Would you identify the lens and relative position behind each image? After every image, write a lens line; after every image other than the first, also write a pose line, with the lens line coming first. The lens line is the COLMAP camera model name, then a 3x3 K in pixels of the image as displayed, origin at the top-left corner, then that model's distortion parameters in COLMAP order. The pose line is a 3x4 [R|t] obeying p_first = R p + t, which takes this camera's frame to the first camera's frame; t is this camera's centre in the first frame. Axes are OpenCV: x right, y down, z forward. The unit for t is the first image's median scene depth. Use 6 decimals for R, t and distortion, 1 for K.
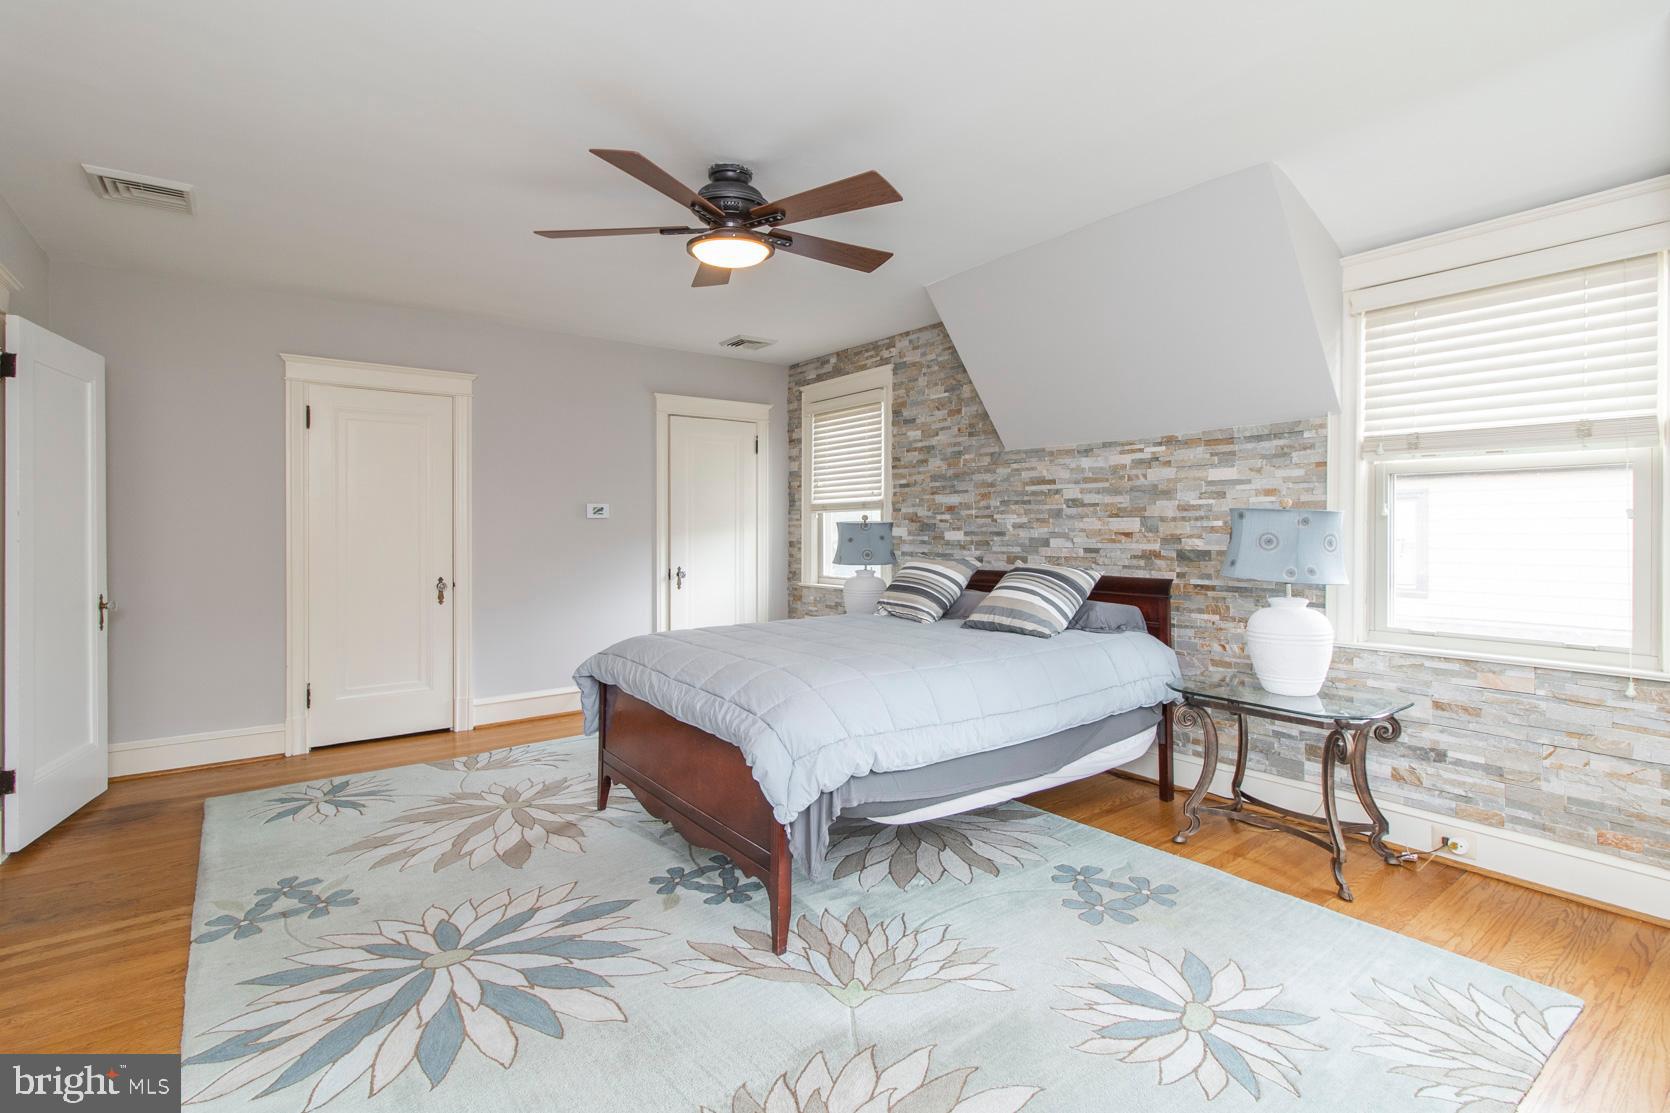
lens RADIAL K [[785.1, 0, 827.0], [0, 785.1, 542.9], [0, 0, 1]] dist [0.006359, -0.000417]
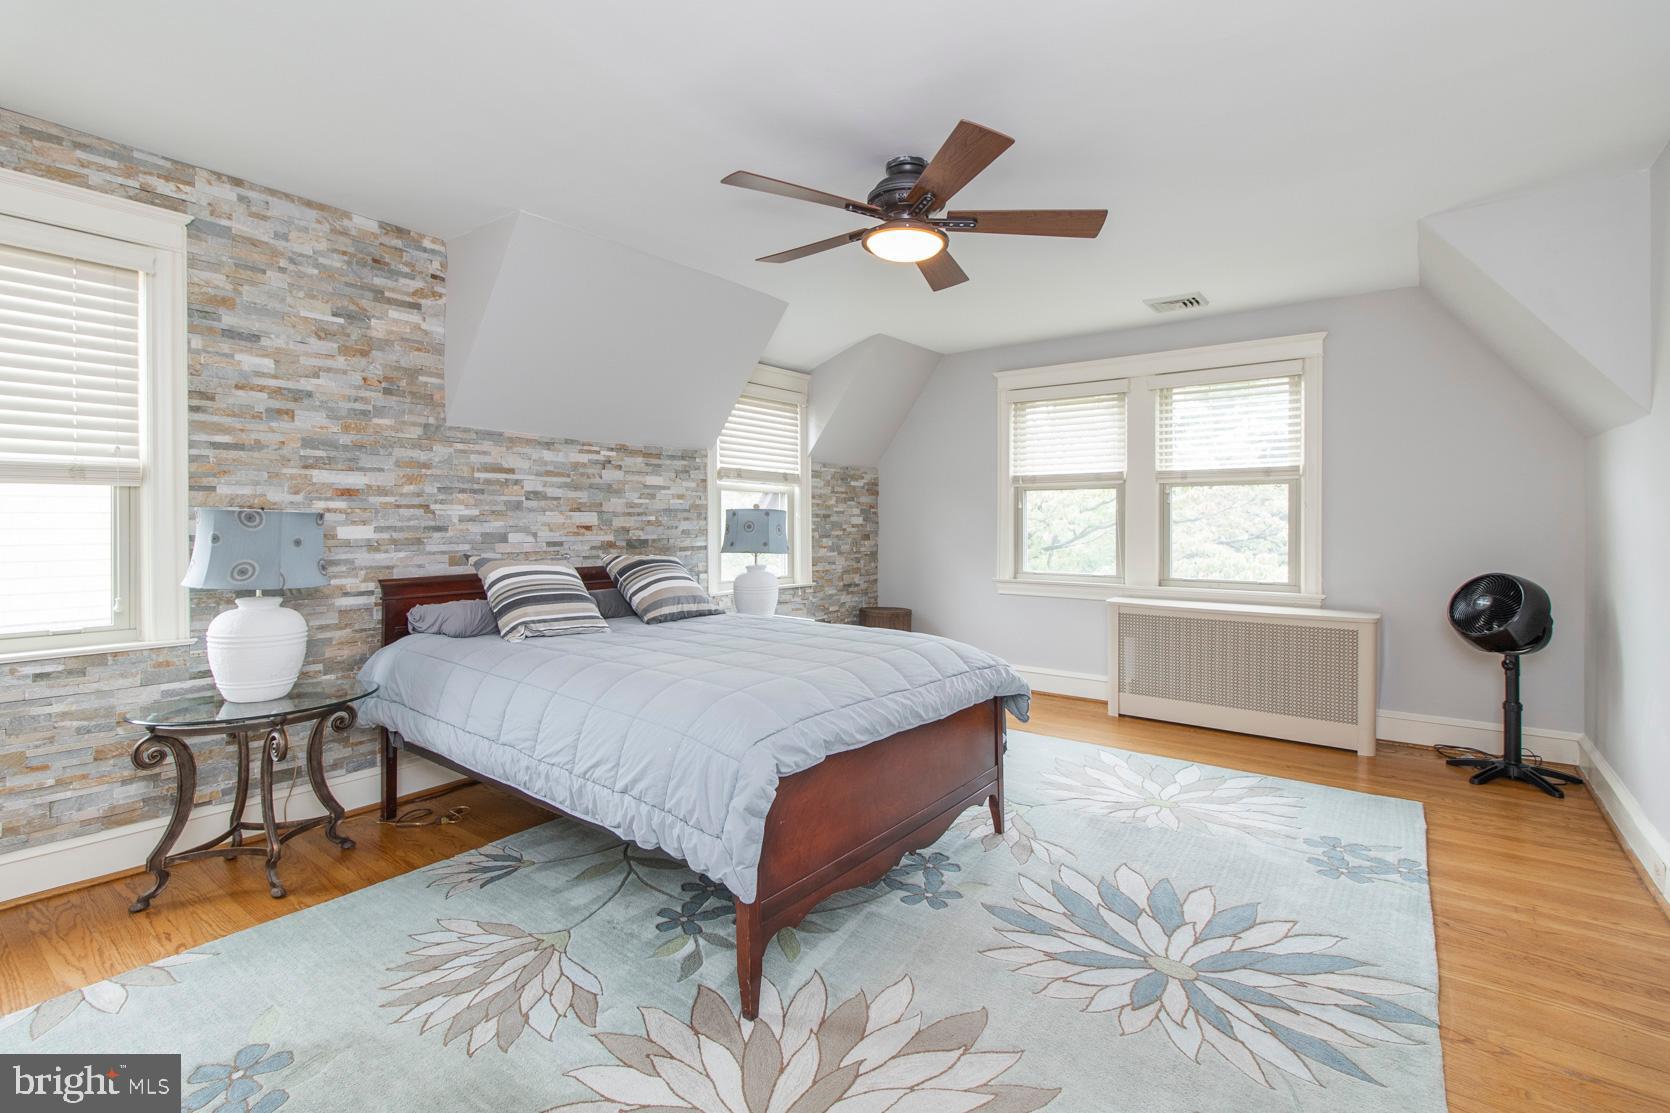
lens RADIAL K [[785.1, 0, 828.1], [0, 785.1, 543.8], [0, 0, 1]] dist [0.006359, -0.000417]
pose [[-0.289058, -0.025040, 0.956984, -0.734437], [0.019330, 0.999301, 0.031986, -0.016103], [-0.957116, 0.027744, -0.288372, 0.965035]]
